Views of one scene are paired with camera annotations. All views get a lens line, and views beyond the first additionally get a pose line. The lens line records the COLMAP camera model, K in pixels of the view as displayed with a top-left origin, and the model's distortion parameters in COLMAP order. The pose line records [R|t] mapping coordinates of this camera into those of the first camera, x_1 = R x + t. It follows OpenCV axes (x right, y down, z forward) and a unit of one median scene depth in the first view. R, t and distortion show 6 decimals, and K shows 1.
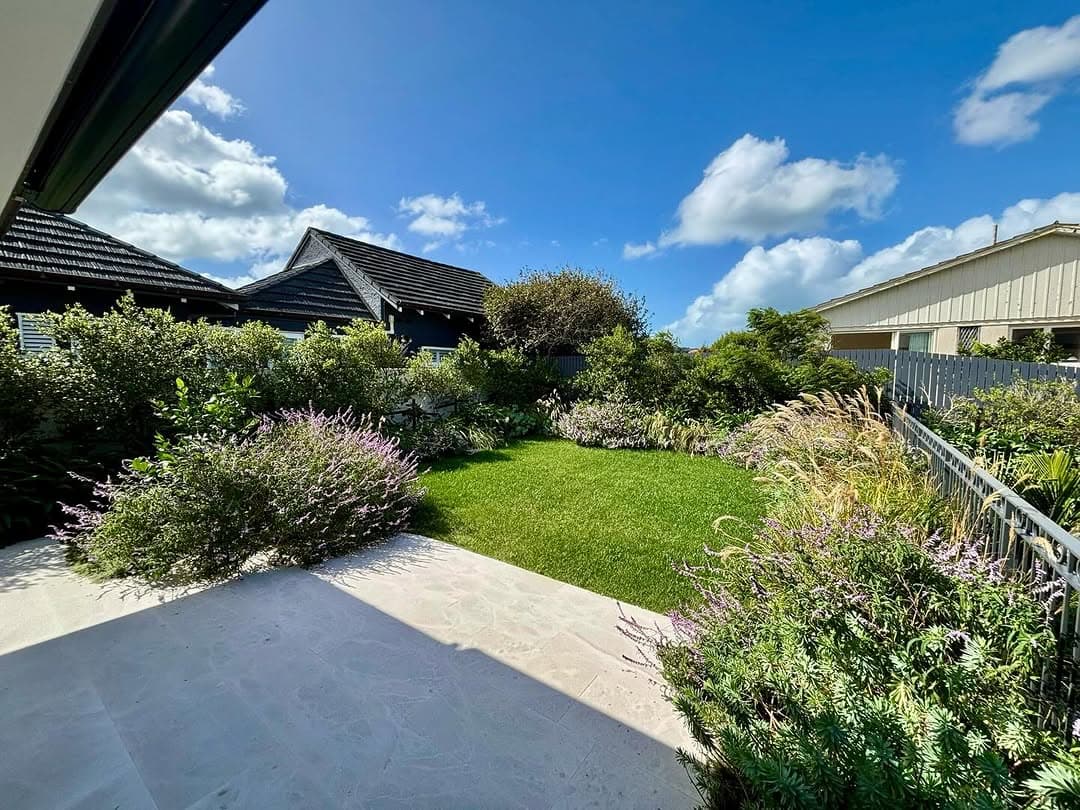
lens RADIAL K [[424.1, 0, 540.0], [0, 424.1, 405.0], [0, 0, 1]] dist [0.000834, 0.000016]
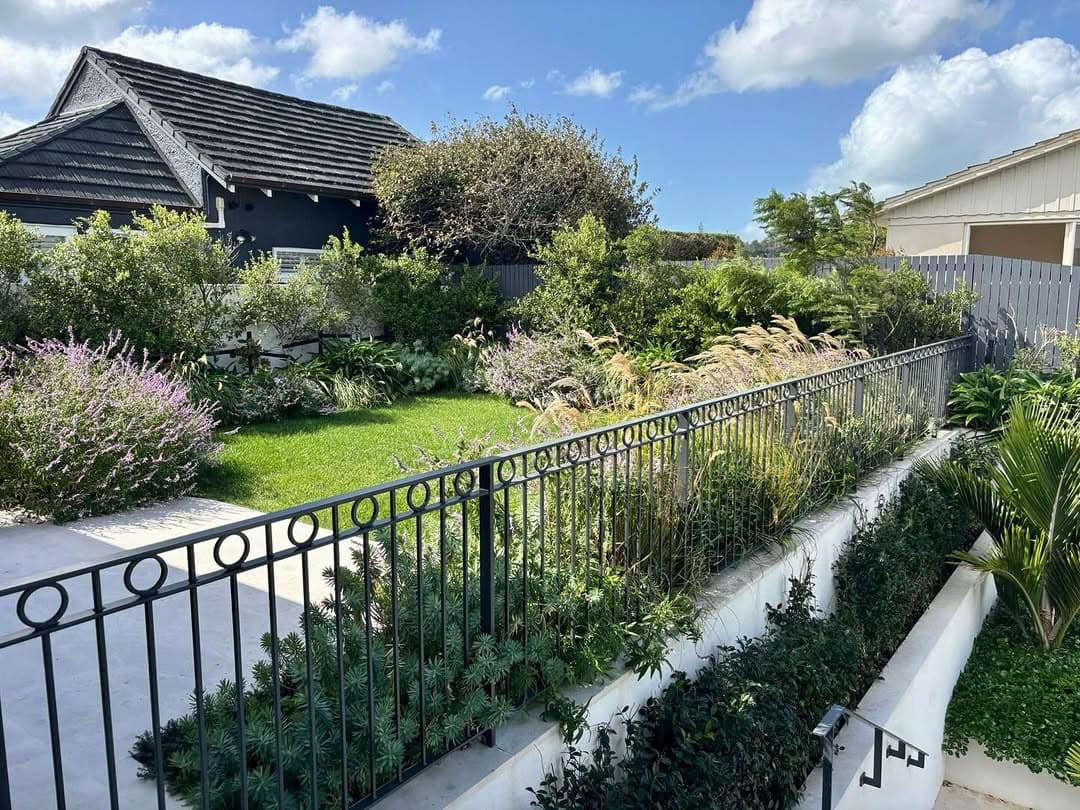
lens RADIAL K [[802.1, 0, 540.0], [0, 802.1, 405.0], [0, 0, 1]] dist [0.024713, -0.003987]
pose [[0.999794, 0.005336, -0.019582, 0.149819], [-0.004035, 0.997817, 0.065919, 0.012711], [0.019891, -0.065826, 0.997633, -0.198281]]
